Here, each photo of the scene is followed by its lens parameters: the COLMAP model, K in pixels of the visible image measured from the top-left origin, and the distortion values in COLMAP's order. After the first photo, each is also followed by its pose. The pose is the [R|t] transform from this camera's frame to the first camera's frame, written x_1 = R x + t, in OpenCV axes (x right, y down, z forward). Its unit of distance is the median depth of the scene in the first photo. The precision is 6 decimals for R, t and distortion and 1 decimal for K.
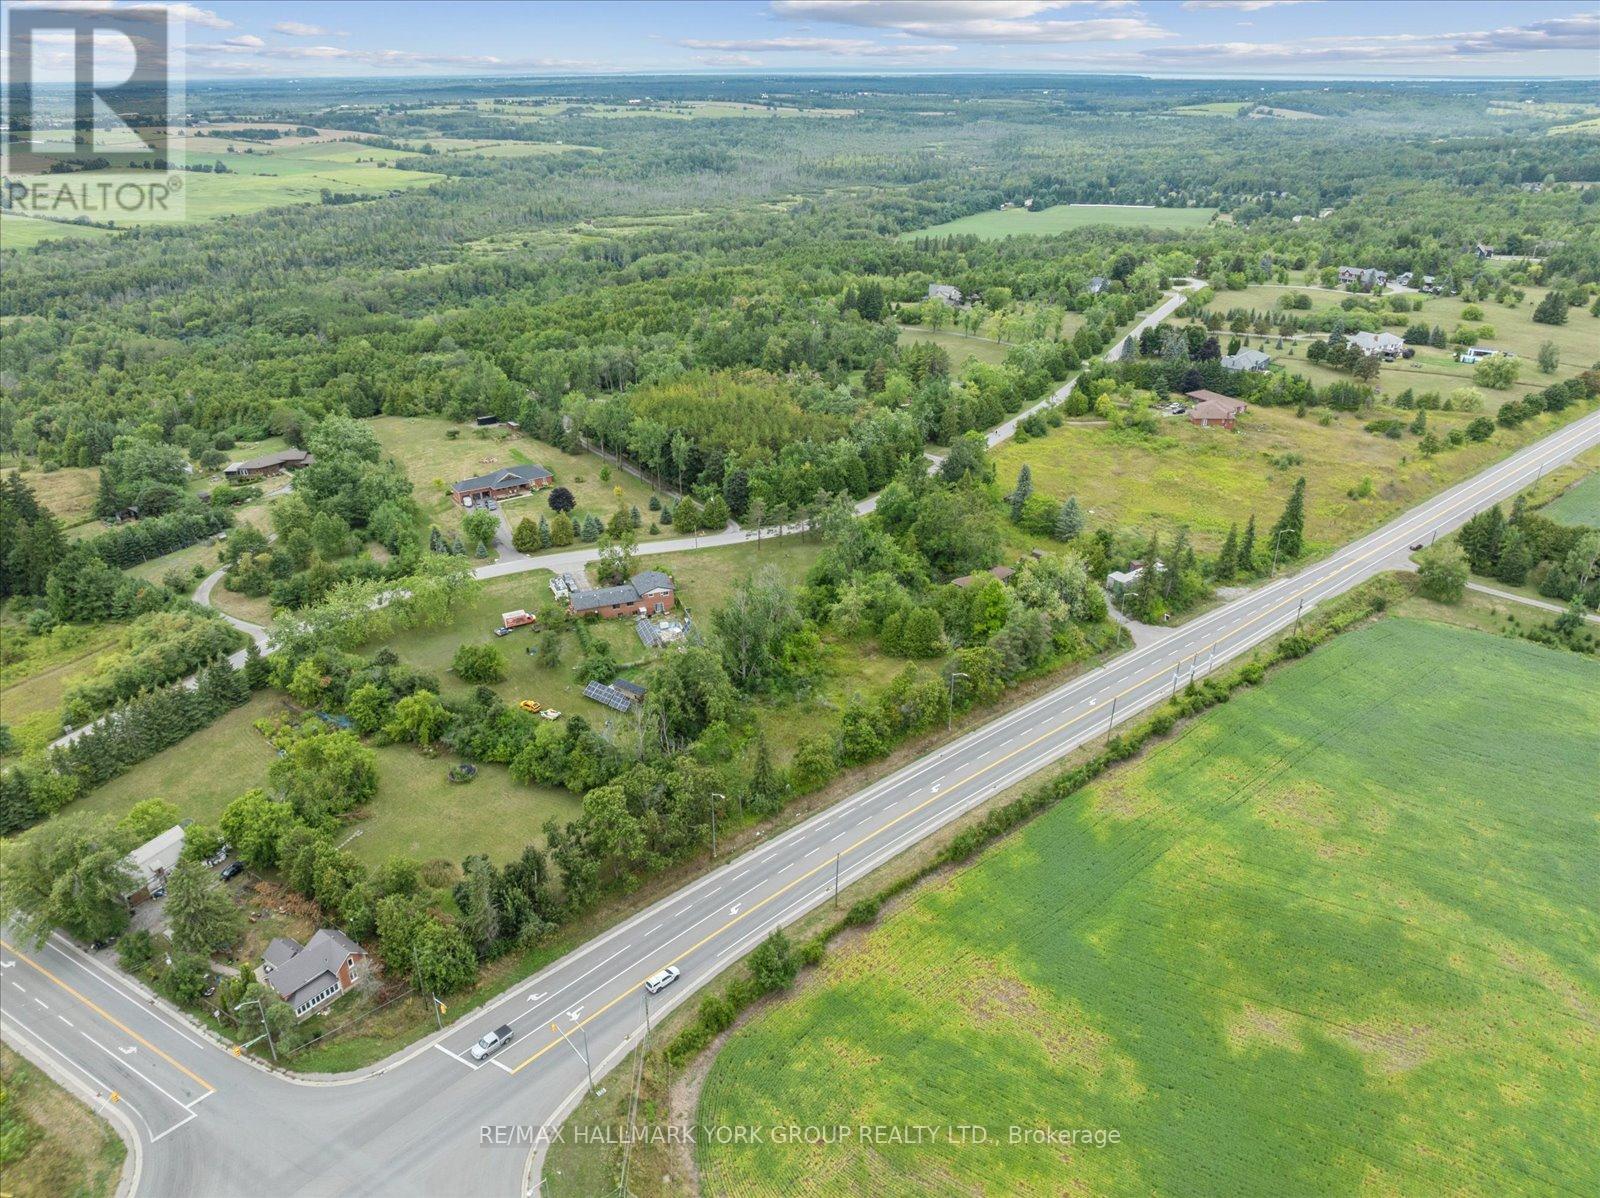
lens RADIAL K [[1123.6, 0, 806.9], [0, 1123.6, 600.3], [0, 0, 1]] dist [-0.054034, 0.025346]
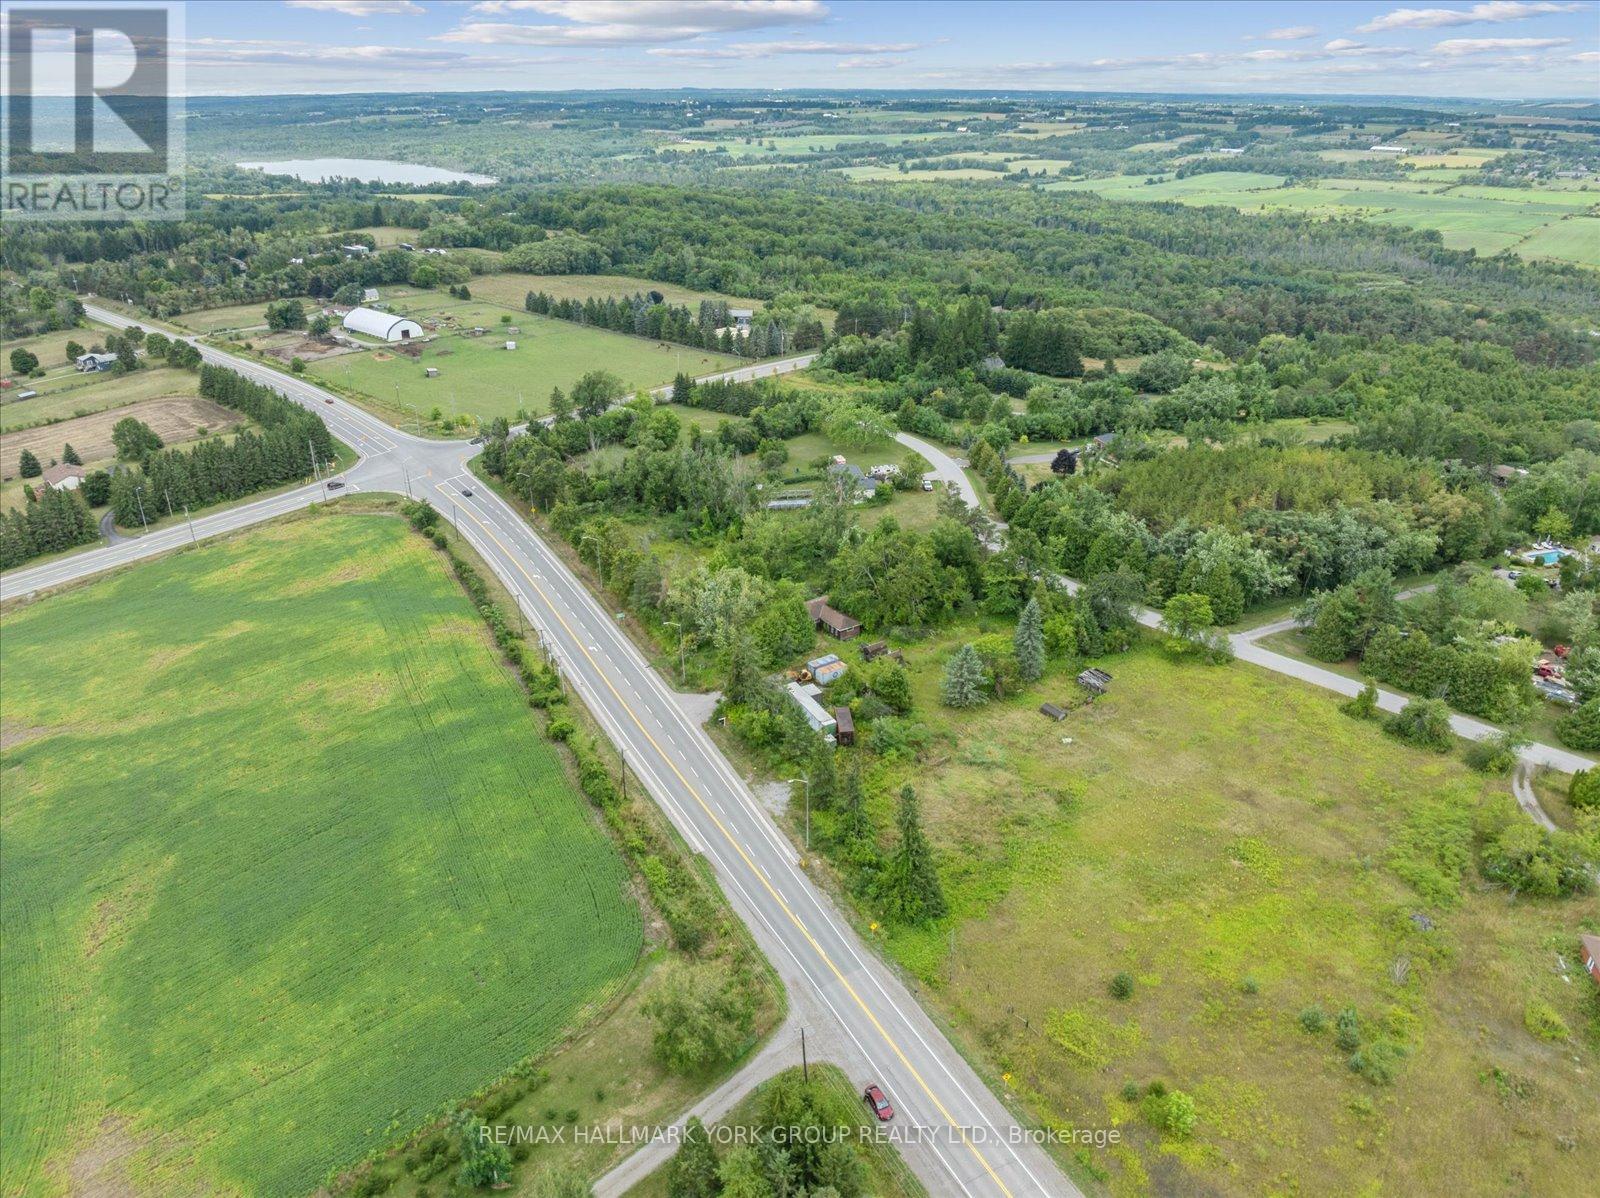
lens RADIAL K [[1123.6, 0, 804.3], [0, 1123.6, 609.7], [0, 0, 1]] dist [-0.054034, 0.025346]
pose [[-0.205895, 0.422340, -0.882744, 0.862364], [-0.423290, 0.774875, 0.469461, -0.392300], [0.882288, 0.470316, 0.019229, 0.875699]]
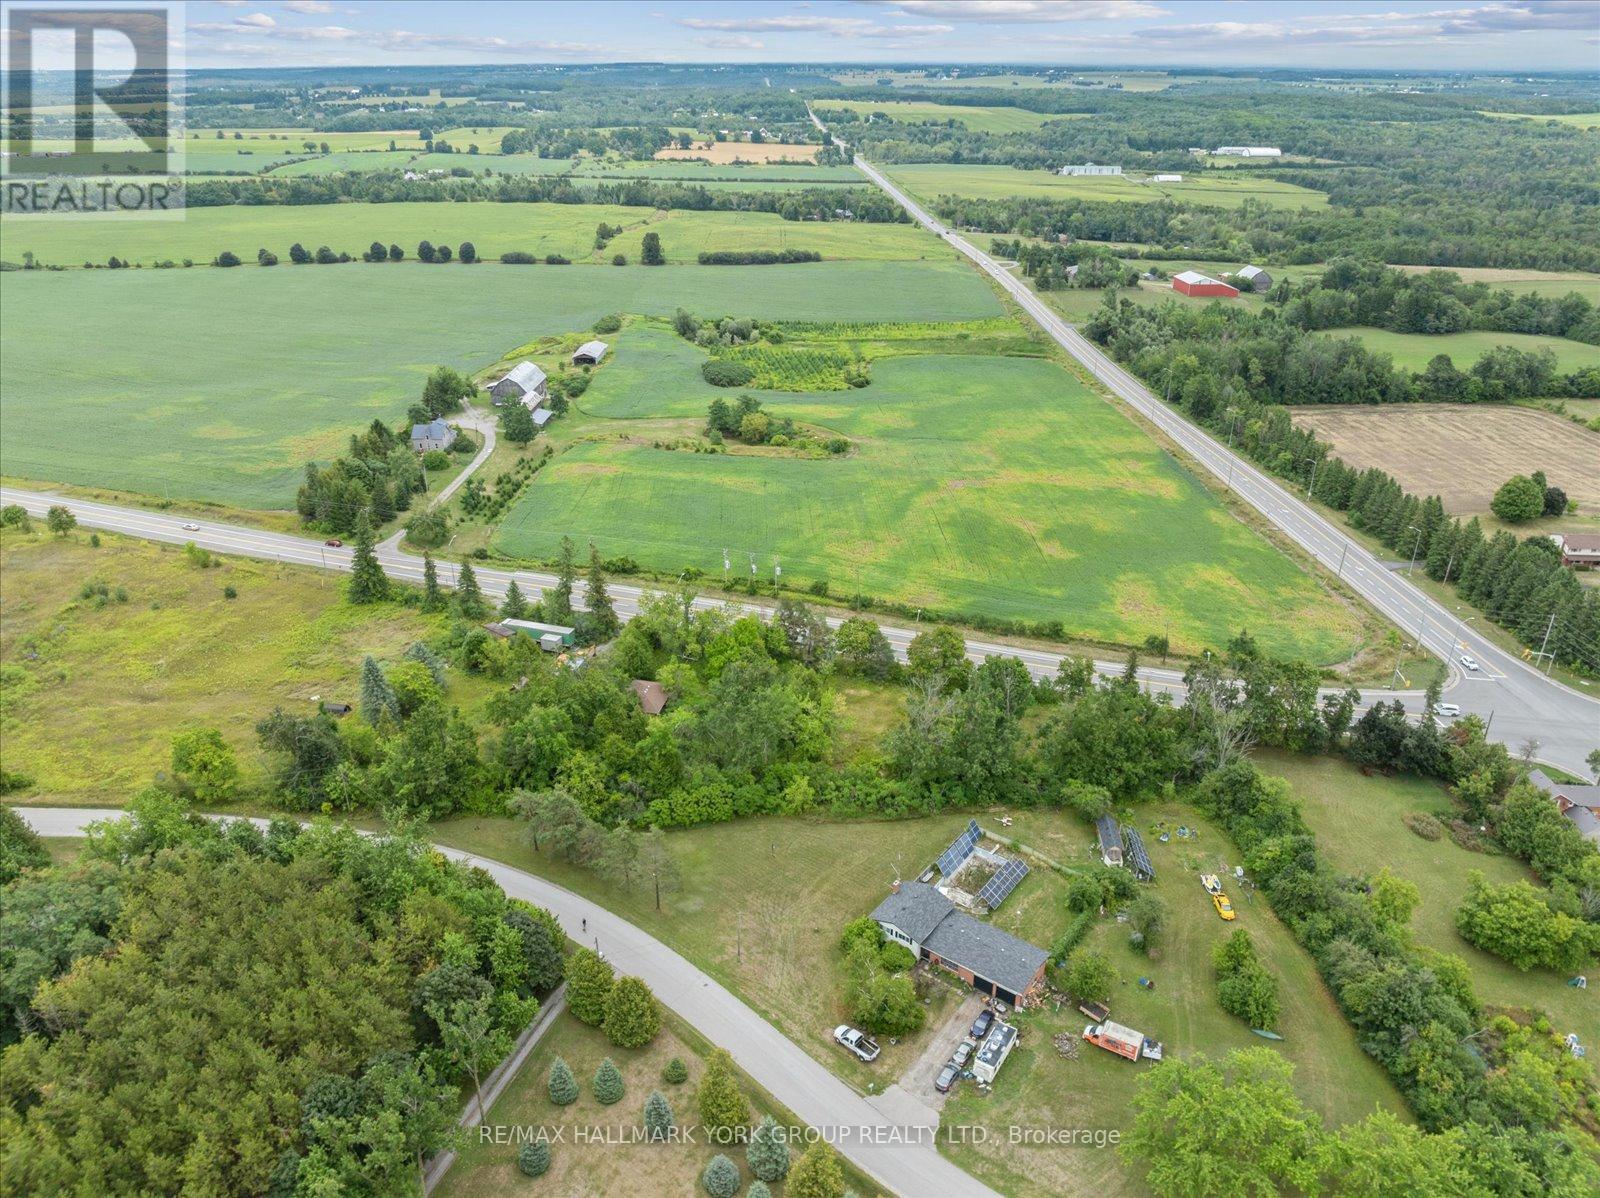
lens RADIAL K [[1123.6, 0, 796.8], [0, 1123.6, 598.3], [0, 0, 1]] dist [-0.054034, 0.025346]
pose [[-0.540402, -0.364214, 0.758495, -0.435810], [0.368282, 0.708136, 0.602421, -0.456379], [-0.756528, 0.604889, -0.248545, 0.966572]]
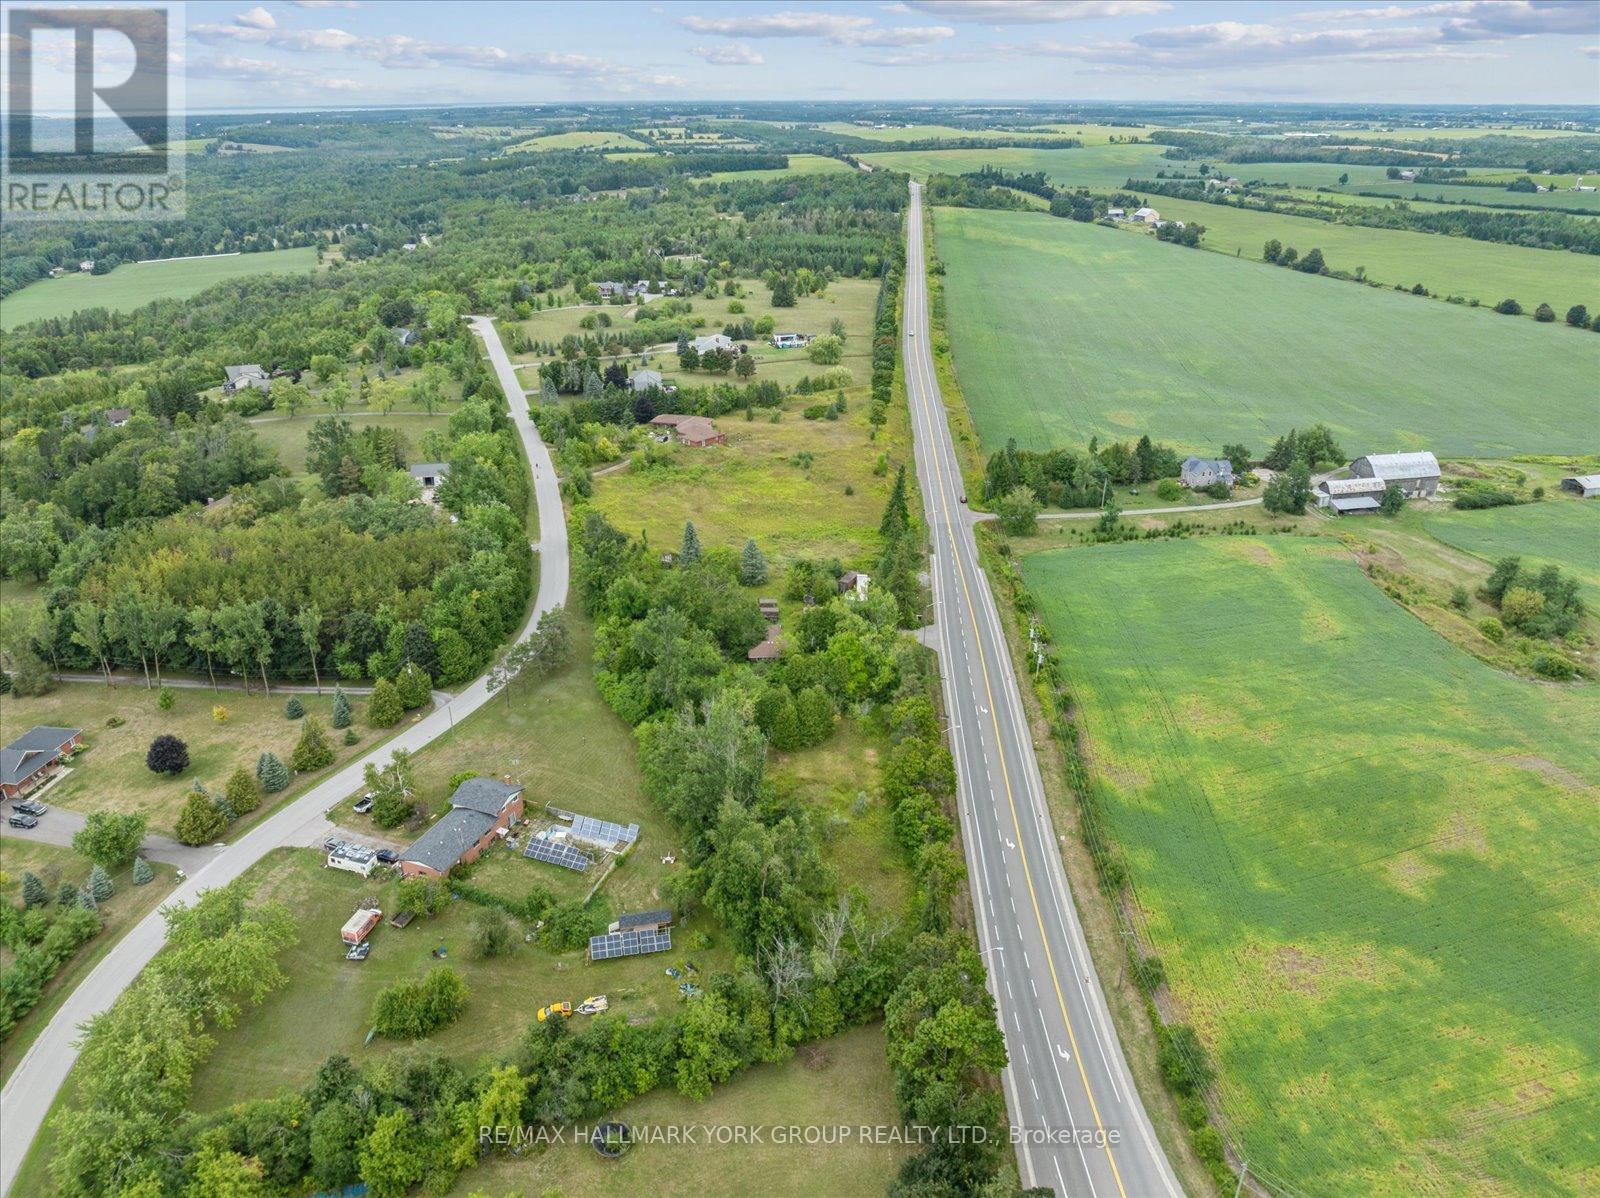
lens RADIAL K [[1123.6, 0, 798.0], [0, 1123.6, 595.0], [0, 0, 1]] dist [-0.054034, 0.025346]
pose [[0.667996, -0.304364, 0.679076, -0.410865], [0.323813, 0.940497, 0.103004, -0.132775], [-0.670020, 0.151087, 0.726805, 0.264742]]
